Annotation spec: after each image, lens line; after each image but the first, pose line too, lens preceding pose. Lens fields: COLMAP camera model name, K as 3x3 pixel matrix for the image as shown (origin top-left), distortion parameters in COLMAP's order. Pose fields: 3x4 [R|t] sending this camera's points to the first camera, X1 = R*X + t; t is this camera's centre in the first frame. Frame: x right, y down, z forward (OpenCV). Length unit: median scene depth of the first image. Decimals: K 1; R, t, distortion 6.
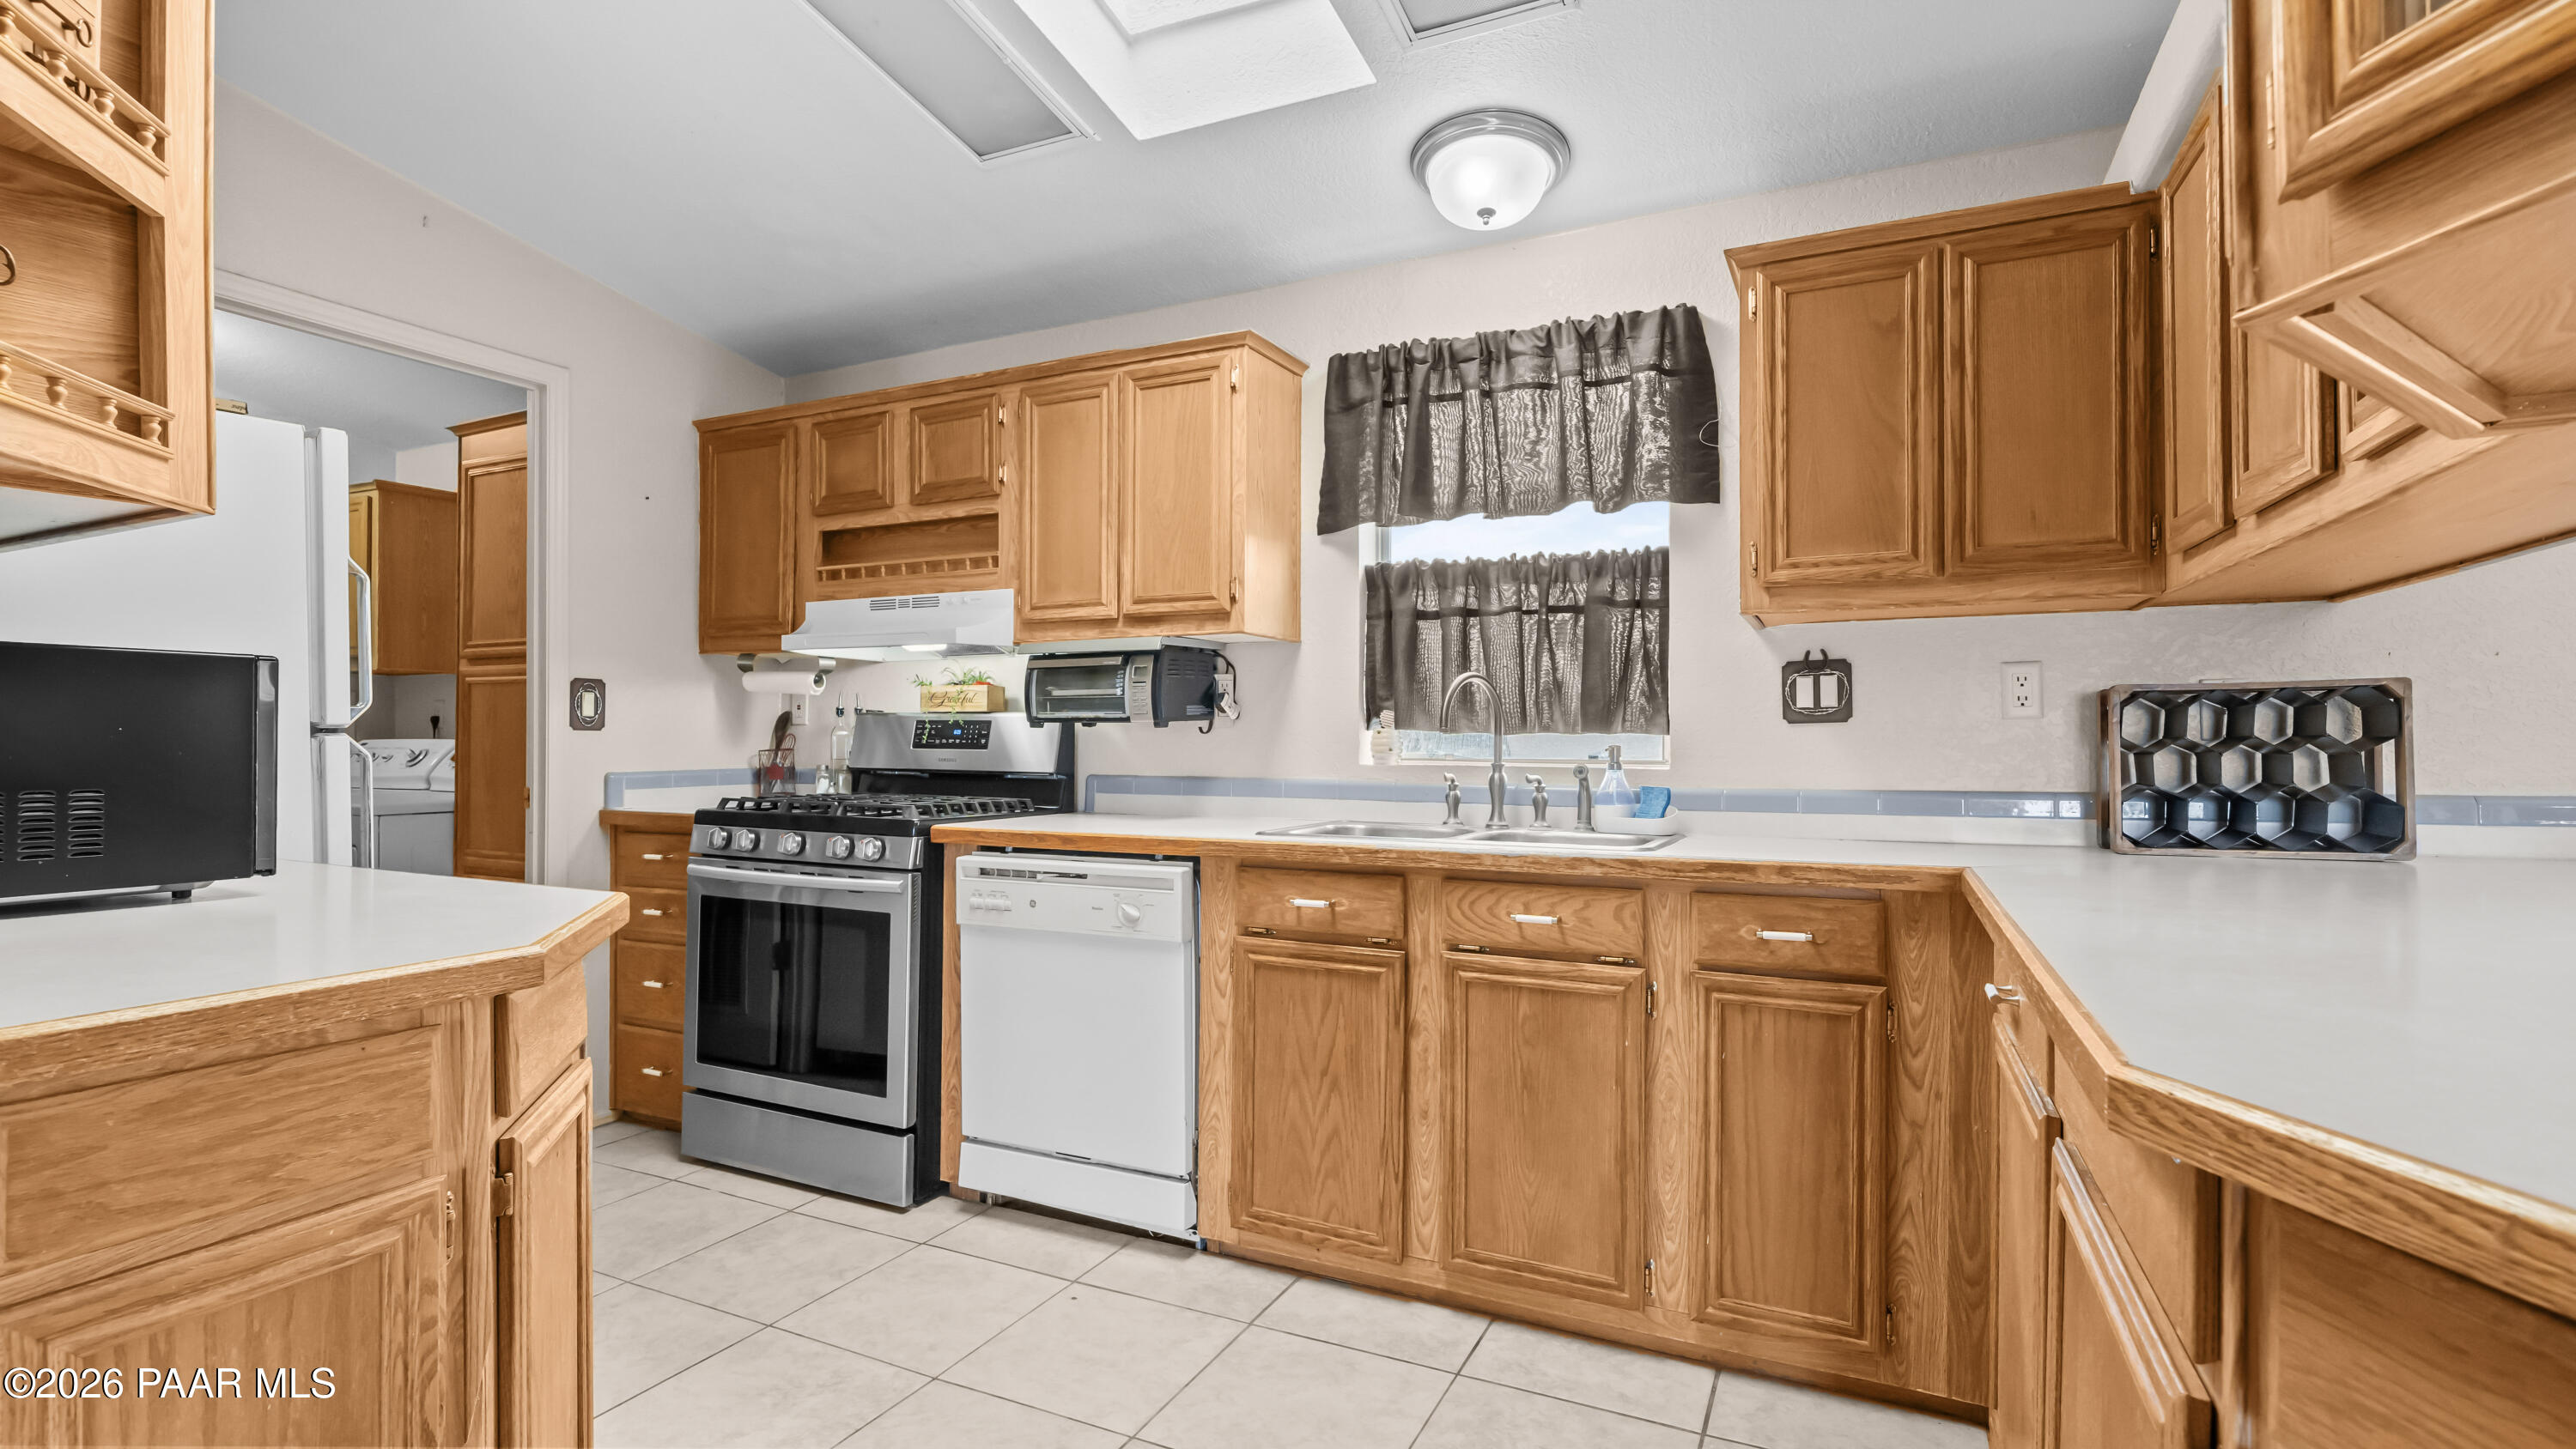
lens RADIAL K [[1183.8, 0, 1285.2], [0, 1183.8, 730.9], [0, 0, 1]] dist [-0.002286, 0.000149]
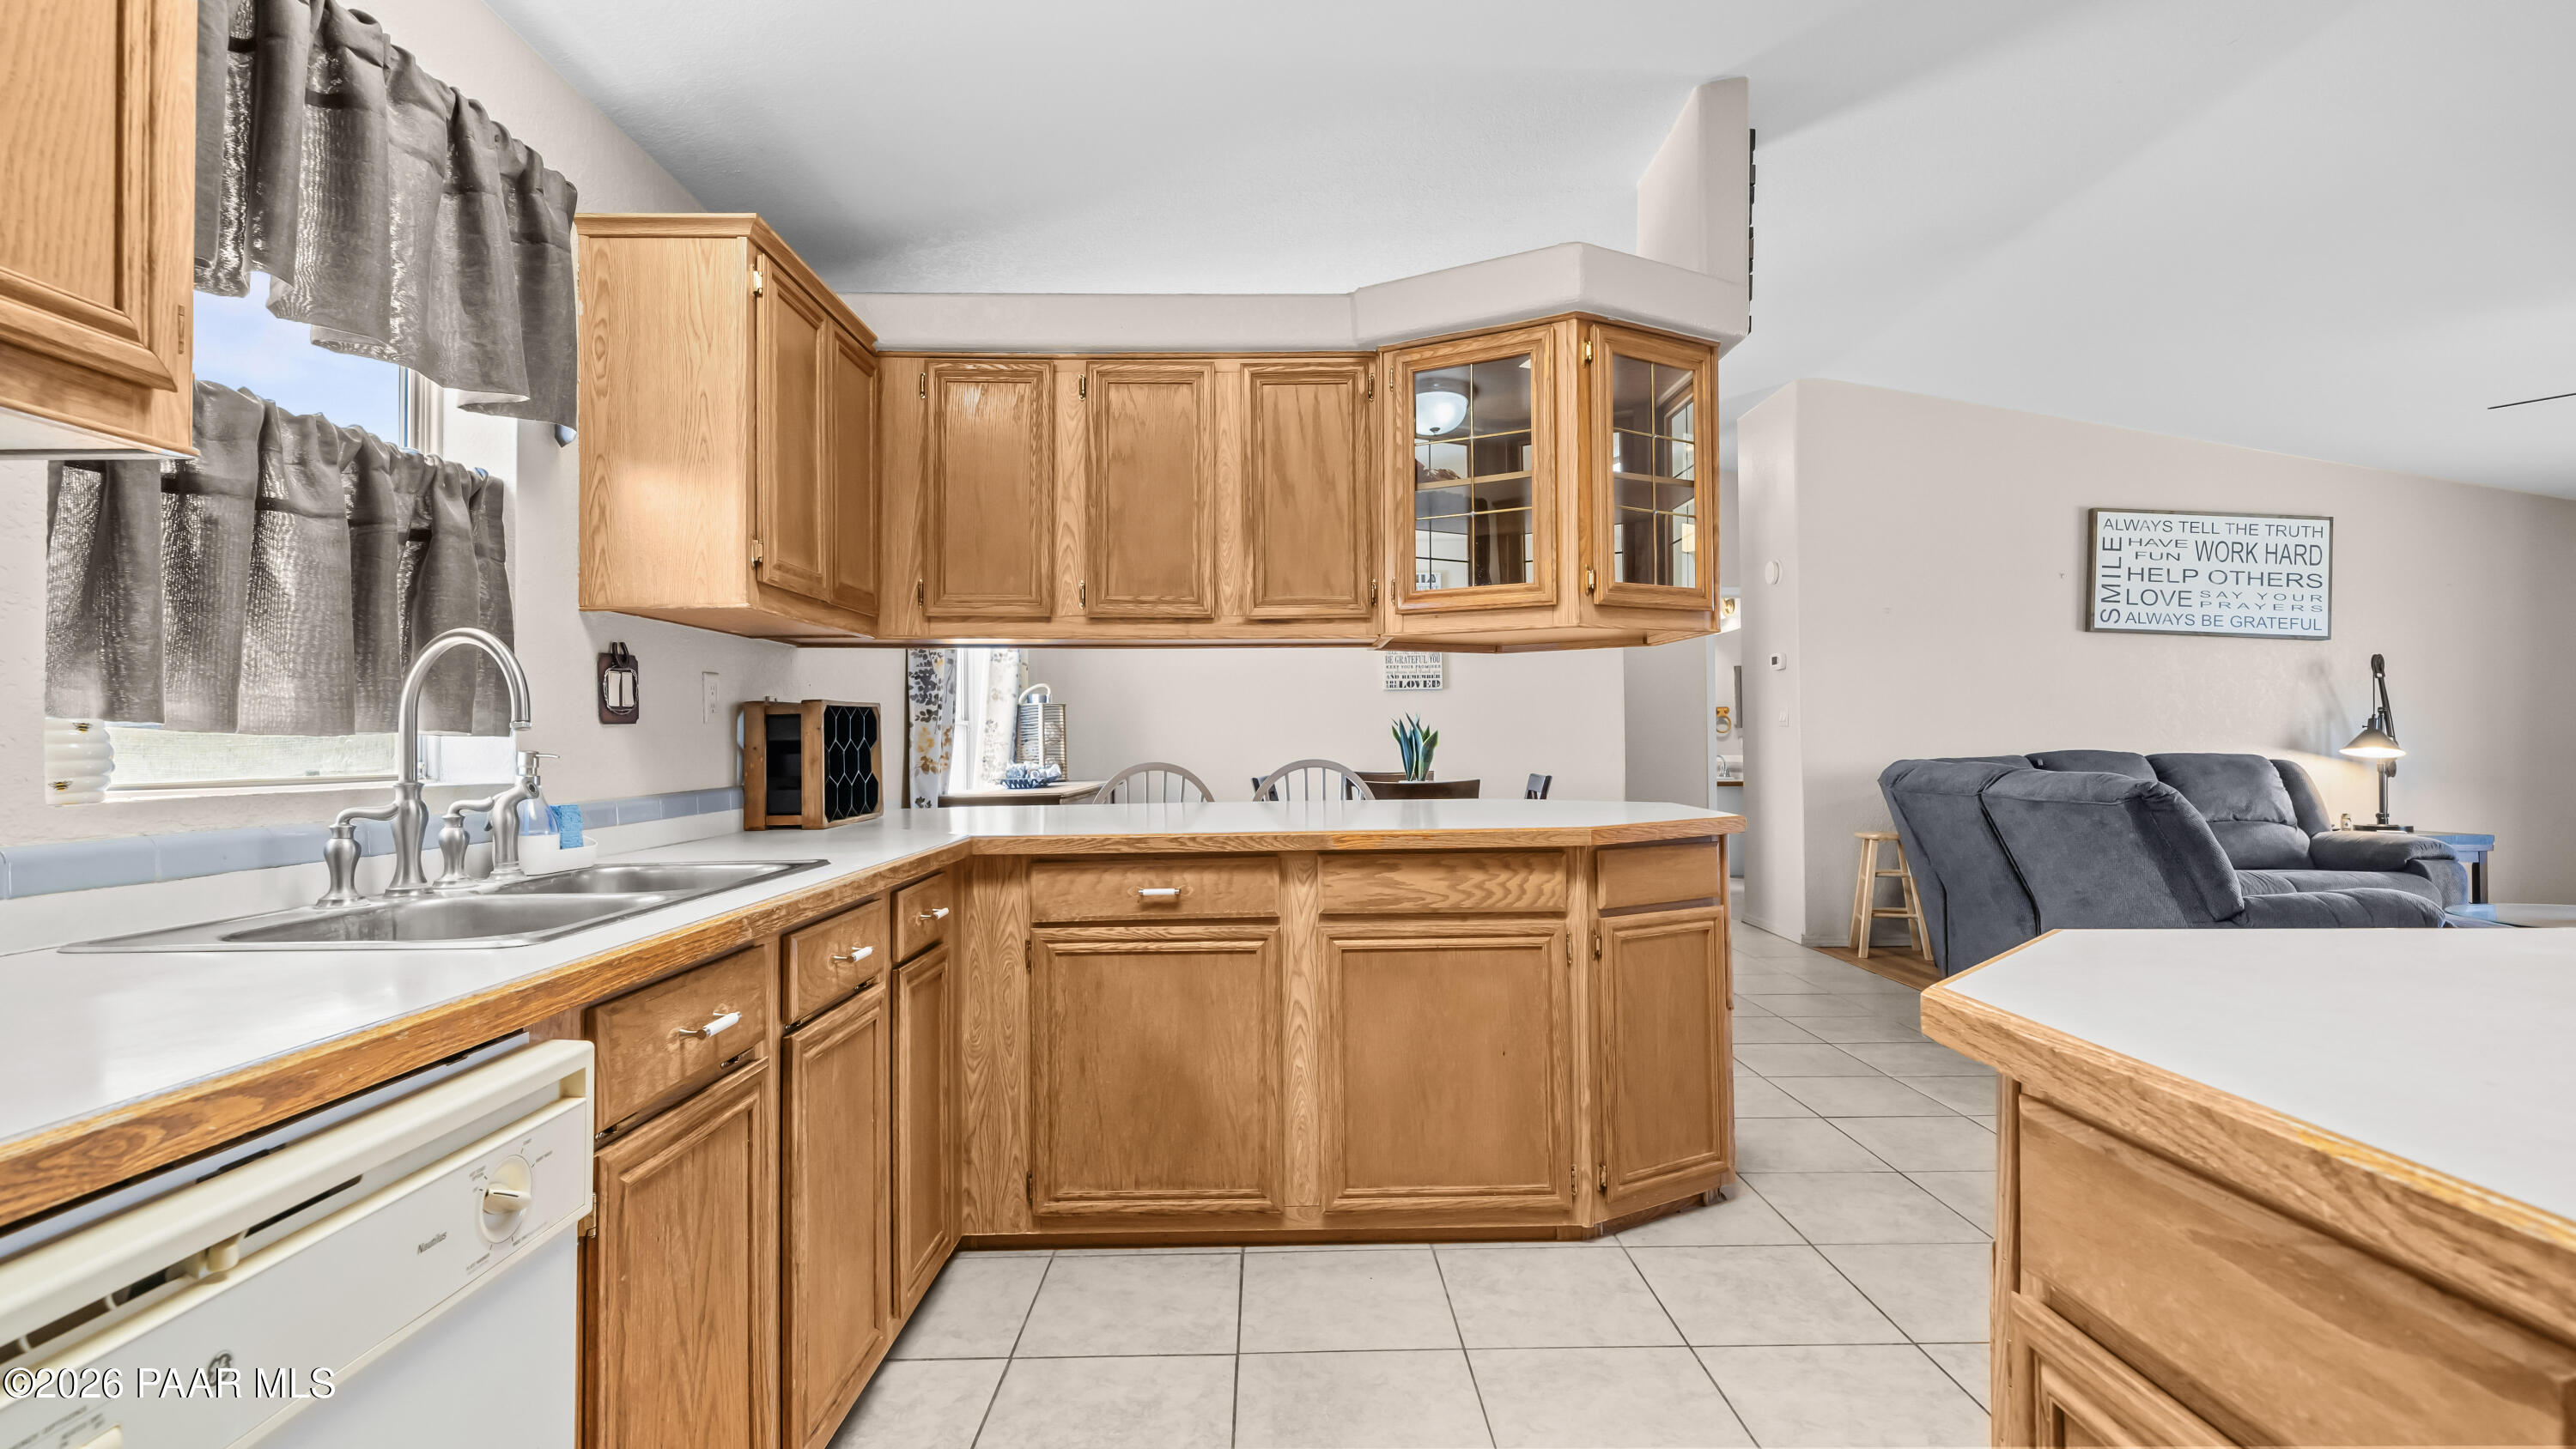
lens RADIAL K [[1184.8, 0, 1281.1], [0, 1184.8, 724.9], [0, 0, 1]] dist [0.001551, 0.000532]
pose [[-0.446676, 0.013635, 0.894592, -0.510907], [-0.001024, 0.999875, -0.015751, 0.006984], [-0.894695, -0.007952, -0.446606, 0.837011]]
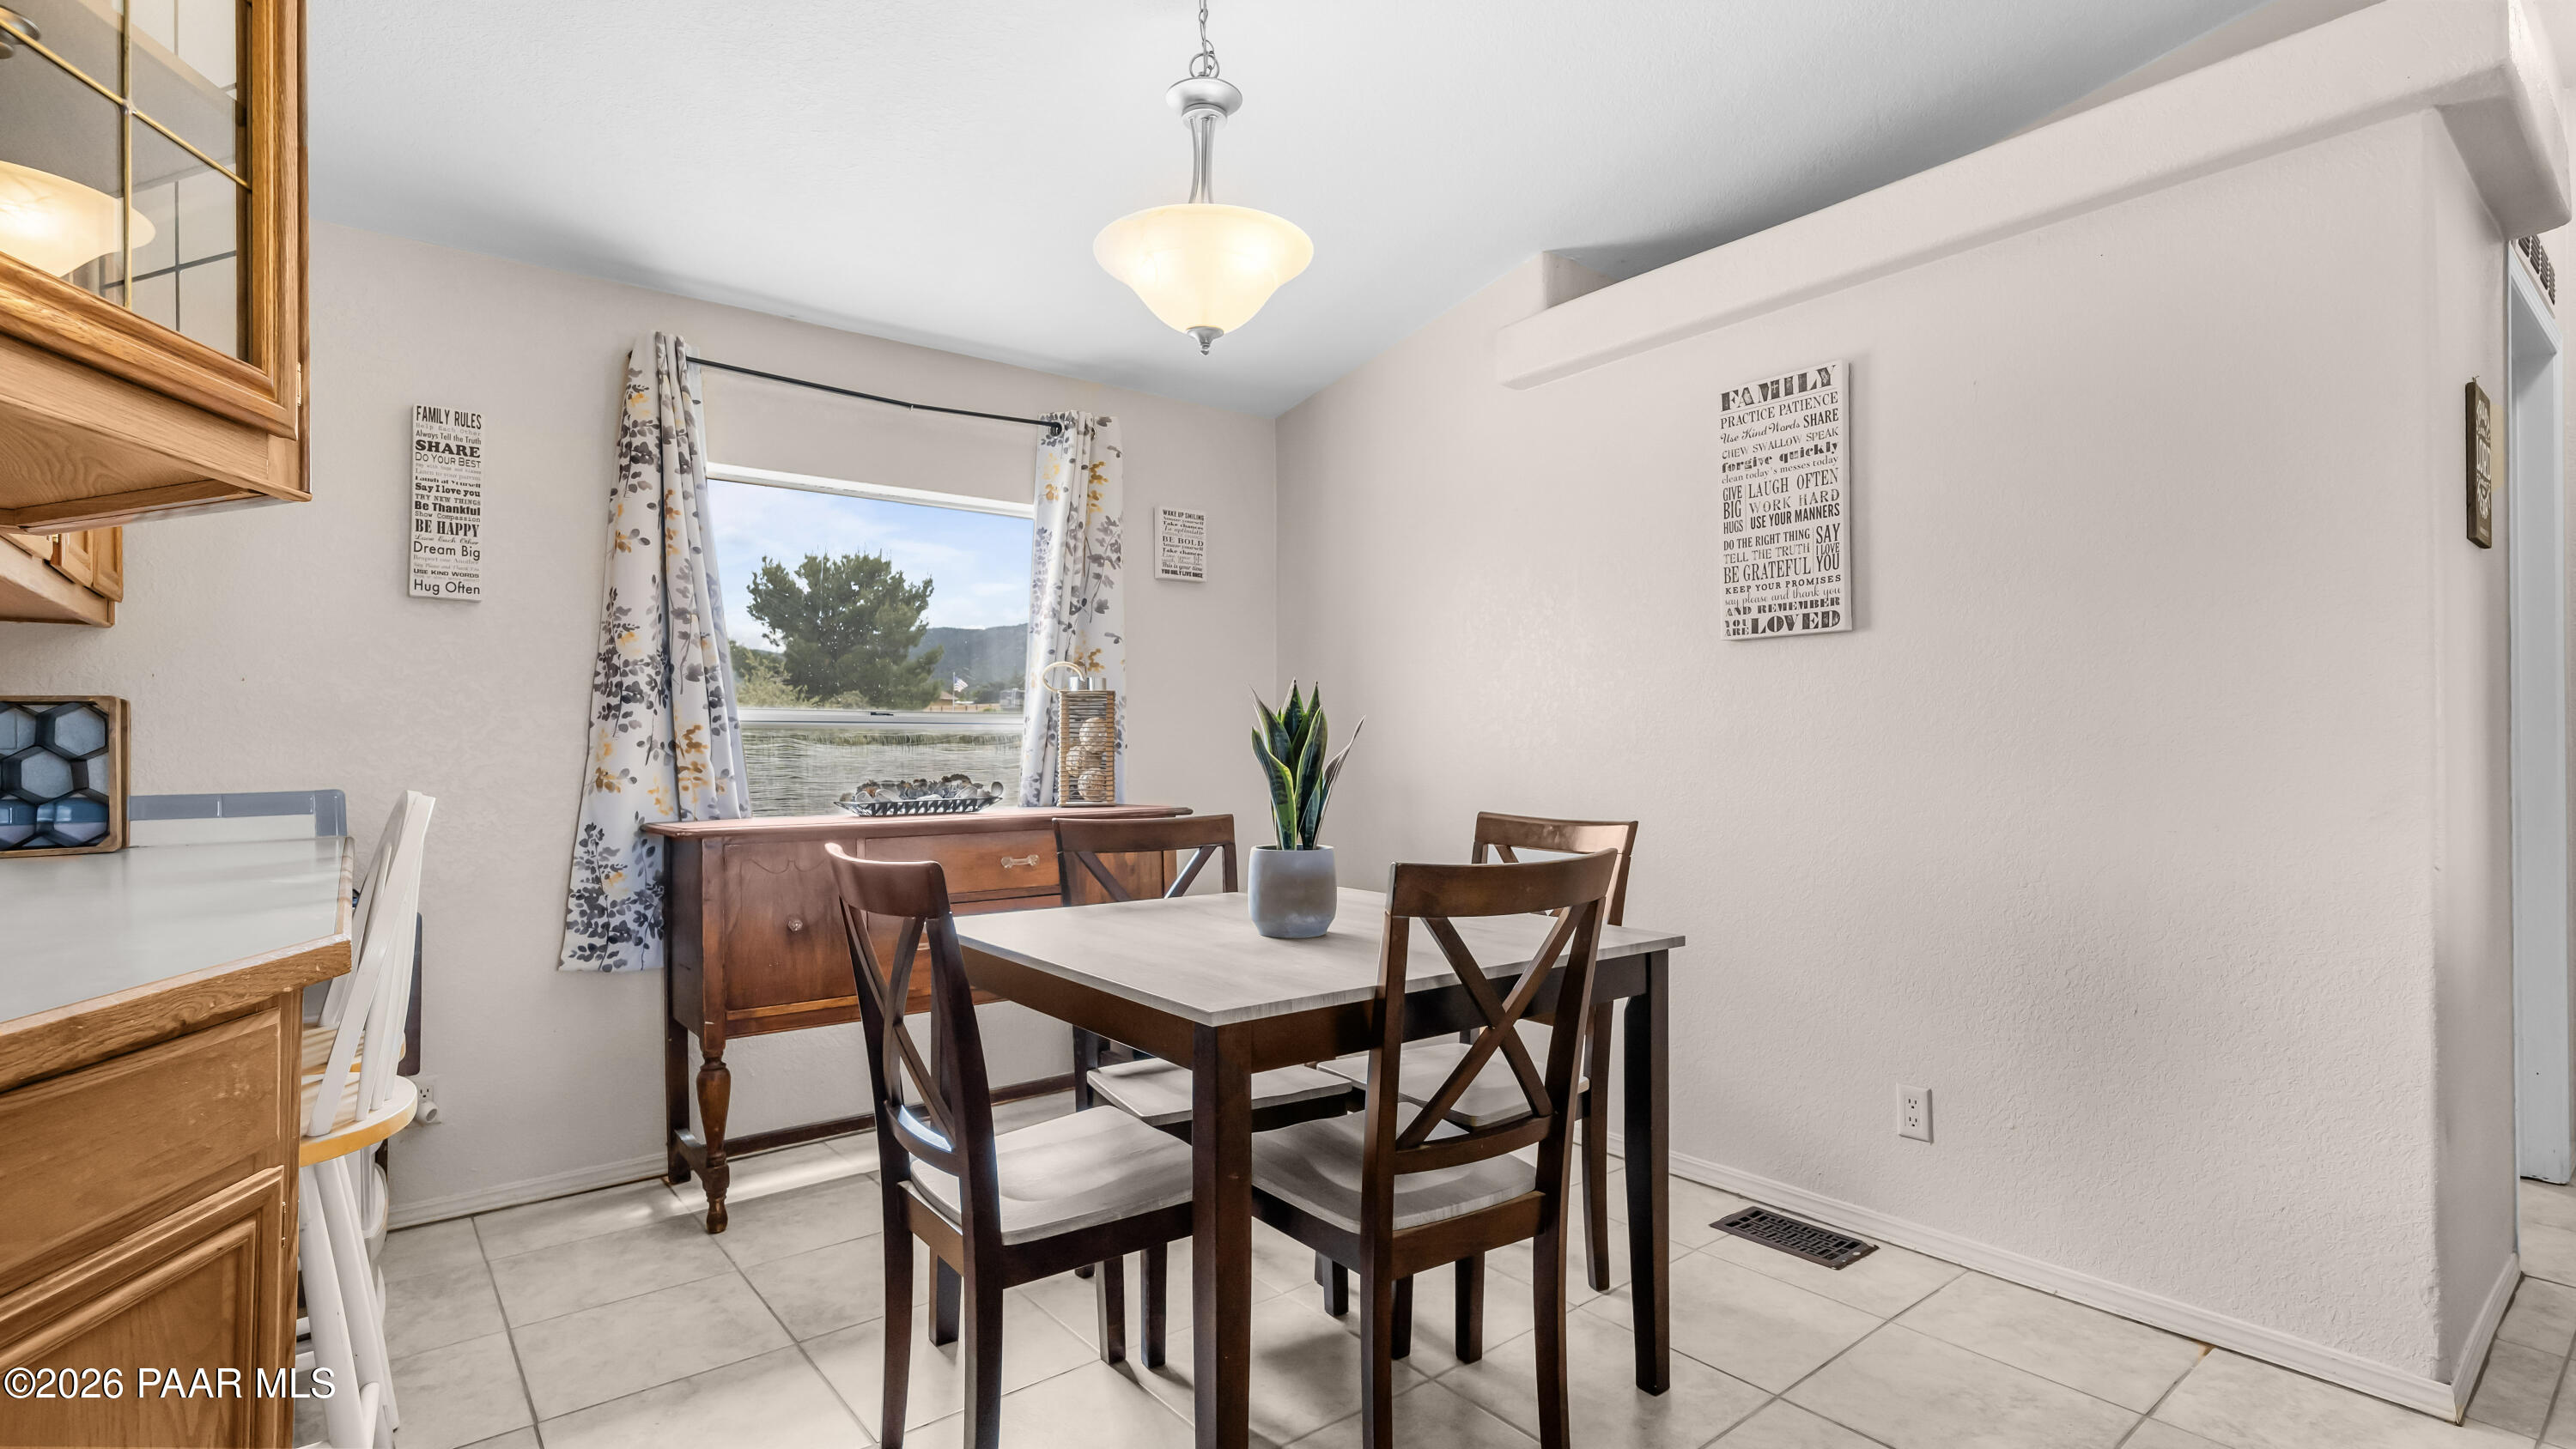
lens RADIAL K [[1183.8, 0, 1285.2], [0, 1183.8, 730.9], [0, 0, 1]] dist [-0.002286, 0.000149]
pose [[0.426371, 0.008410, 0.904509, 0.258894], [-0.005197, 0.999963, -0.006848, -0.005894], [-0.904534, -0.001781, 0.426399, -0.379548]]
